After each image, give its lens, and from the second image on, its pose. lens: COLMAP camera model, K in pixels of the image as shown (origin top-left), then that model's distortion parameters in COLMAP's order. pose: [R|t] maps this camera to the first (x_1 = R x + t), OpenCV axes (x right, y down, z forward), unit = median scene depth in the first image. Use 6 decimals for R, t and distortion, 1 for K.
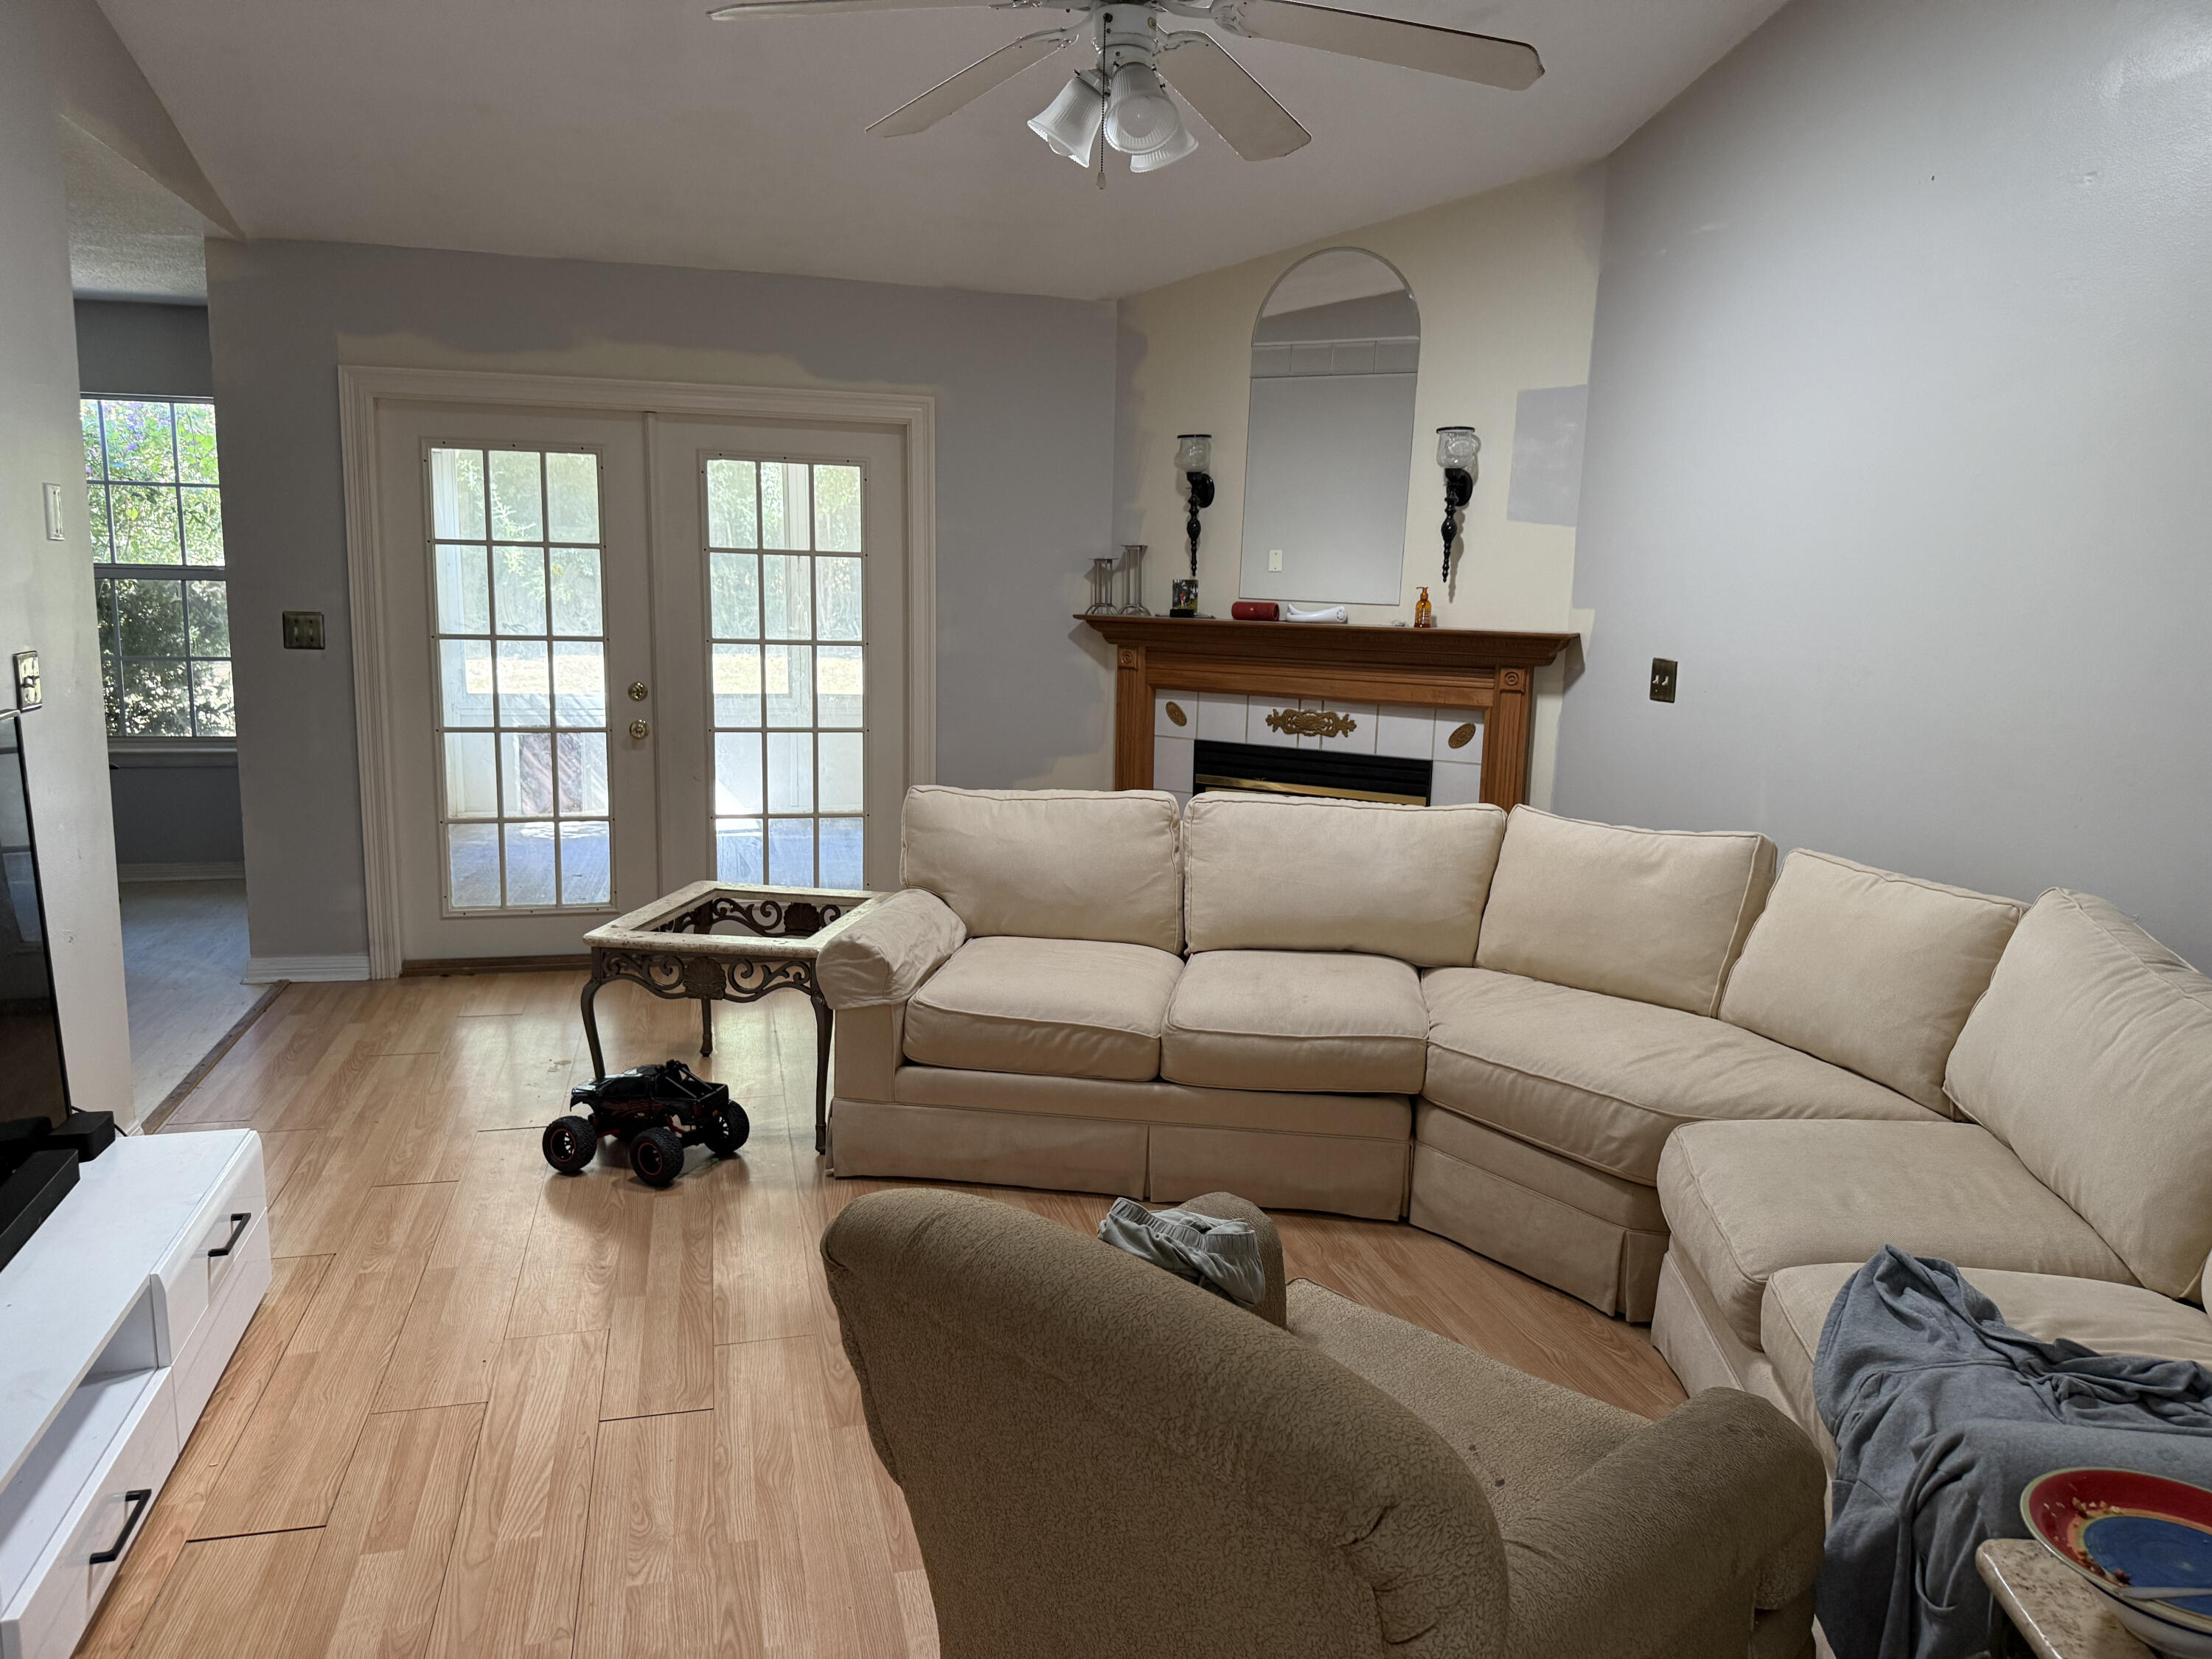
lens RADIAL K [[1573.9, 0, 1106.0], [0, 1573.9, 829.5], [0, 0, 1]] dist [0.149511, -0.200452]
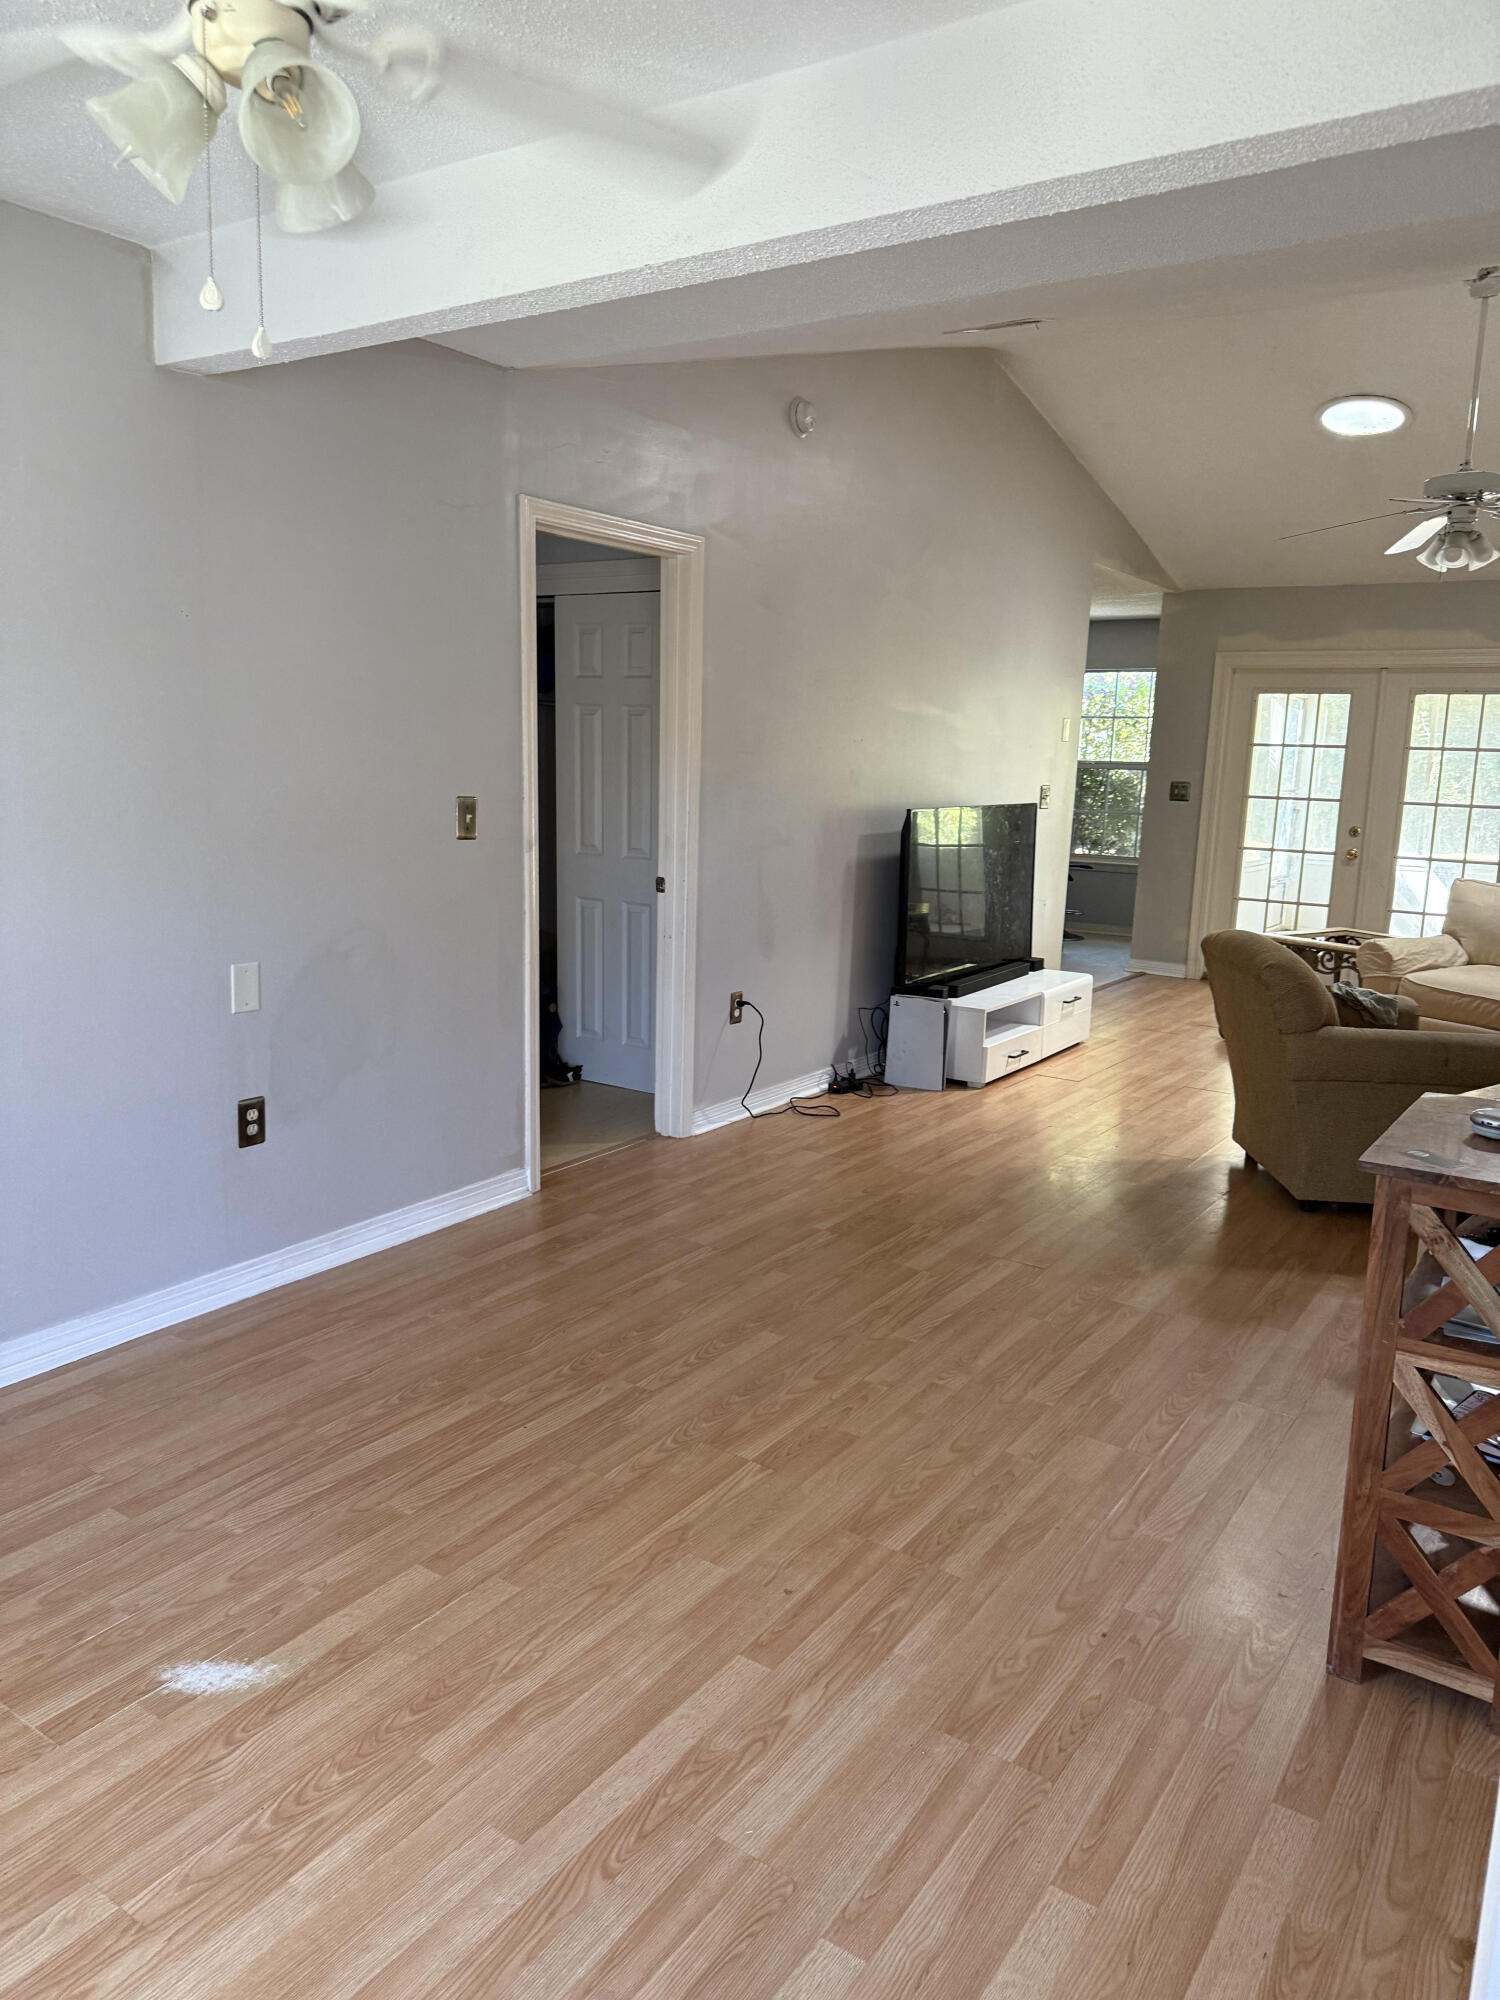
lens RADIAL K [[1422.8, 0, 750.0], [0, 1422.8, 1000.0], [0, 0, 1]] dist [0.197442, -0.442059]
pose [[0.678136, 0.123884, -0.724420, 0.426591], [-0.134854, 0.989930, 0.043051, 0.115347], [0.722458, 0.068496, 0.688014, -0.530744]]
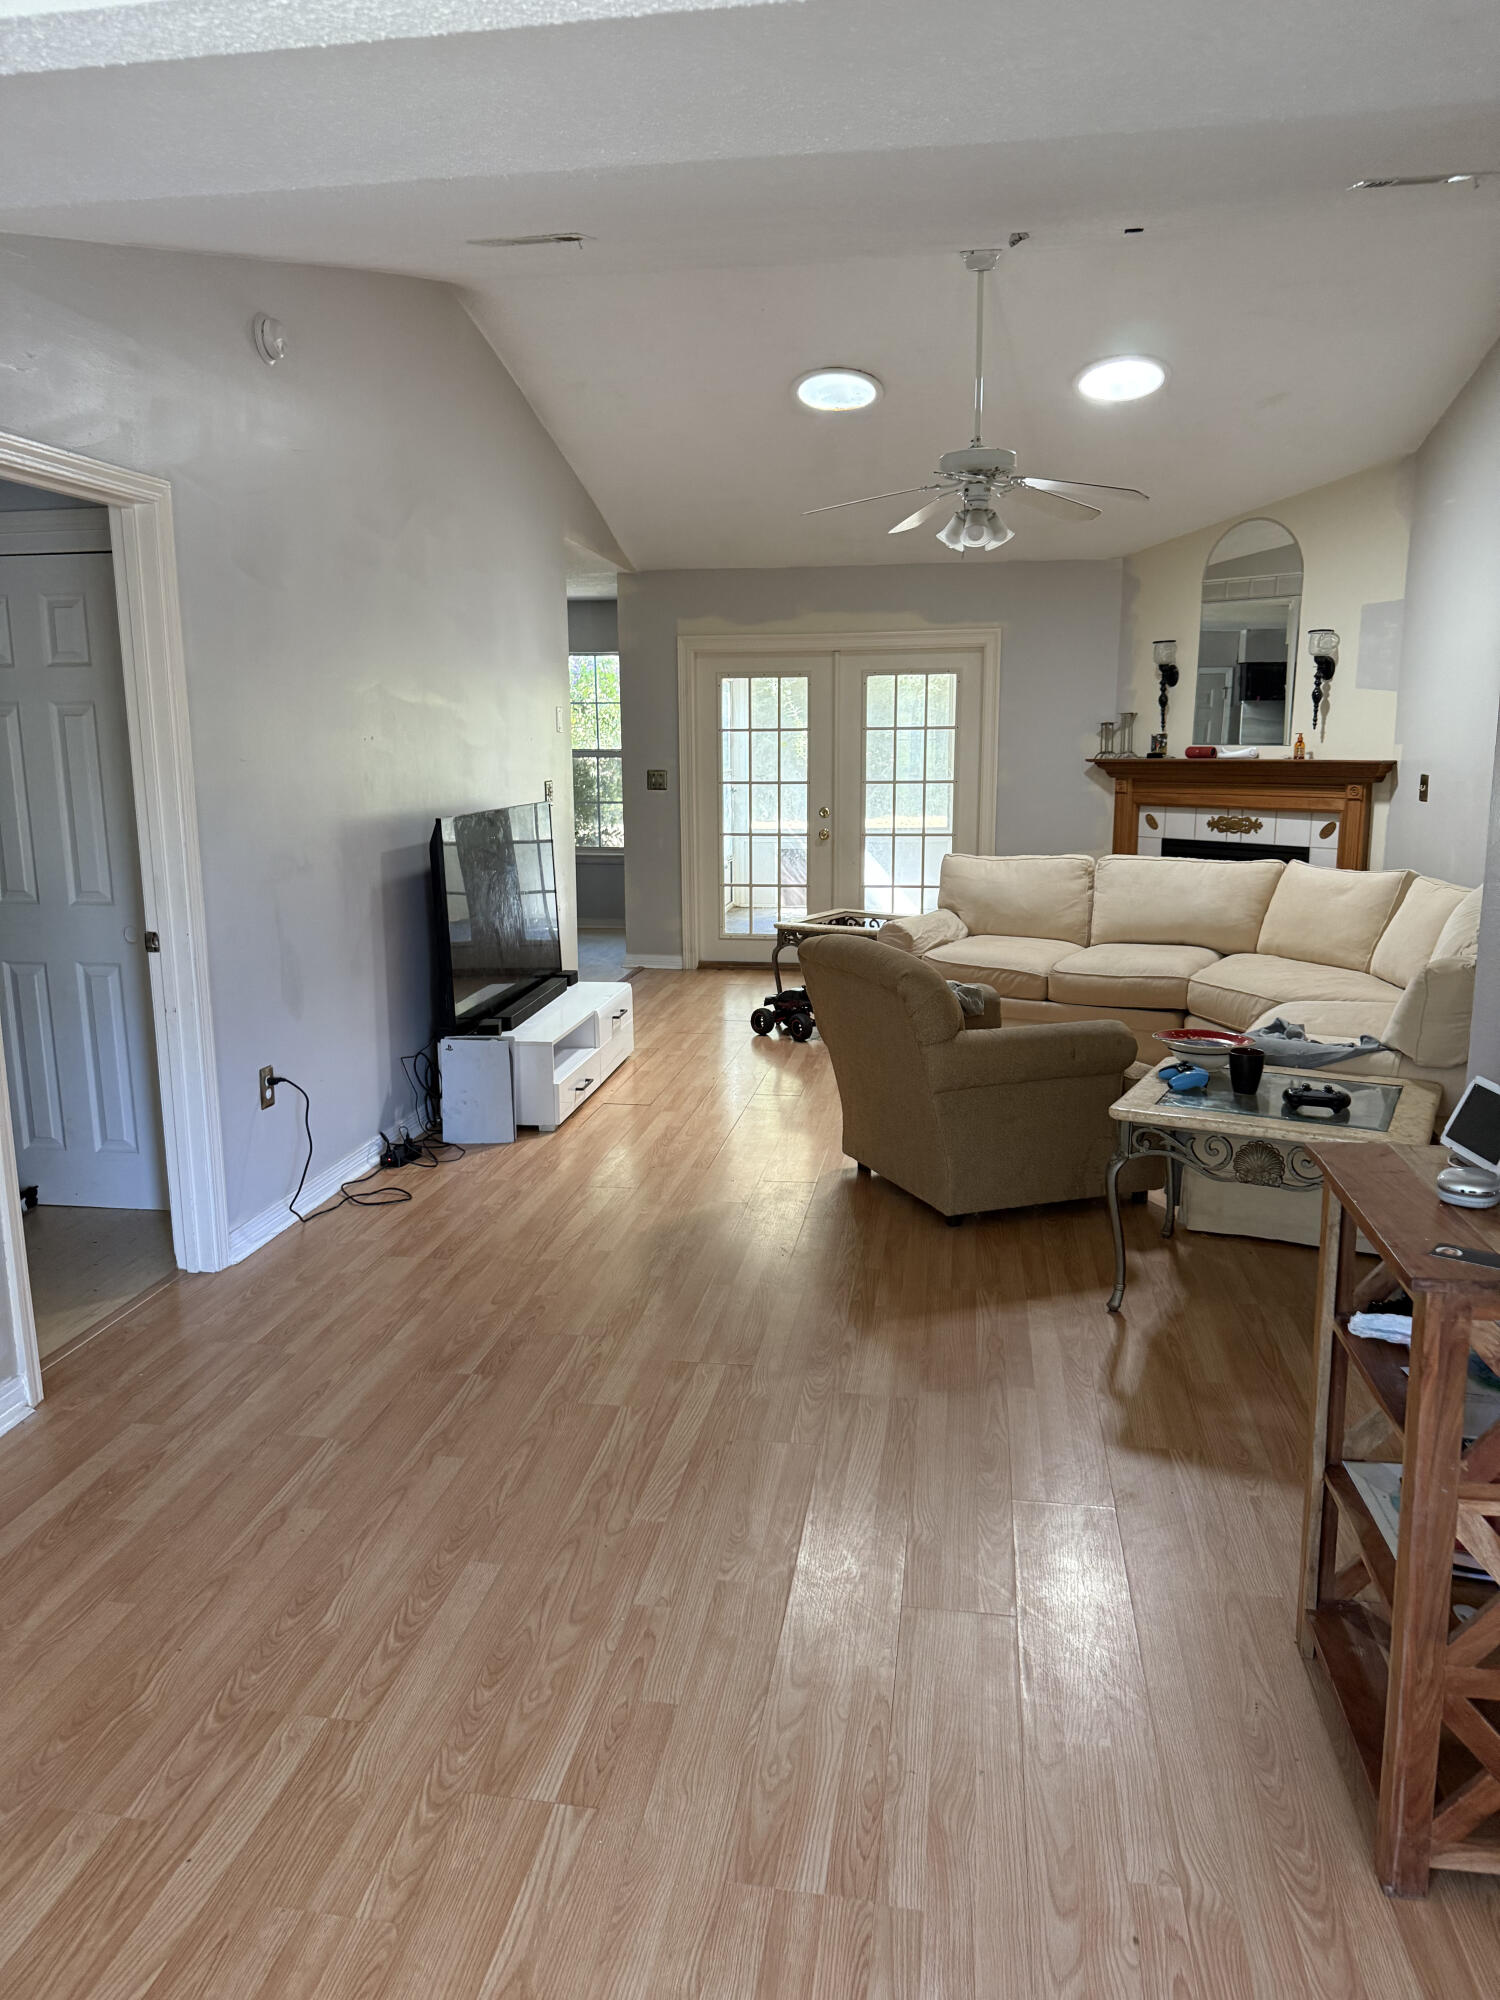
lens RADIAL K [[1423.1, 0, 768.5], [0, 1423.1, 977.9], [0, 0, 1]] dist [0.149511, -0.200452]
pose [[0.926361, 0.034180, -0.375083, 0.249297], [-0.034798, 0.999381, 0.005127, 0.092507], [0.375027, 0.008302, 0.926977, -0.481043]]
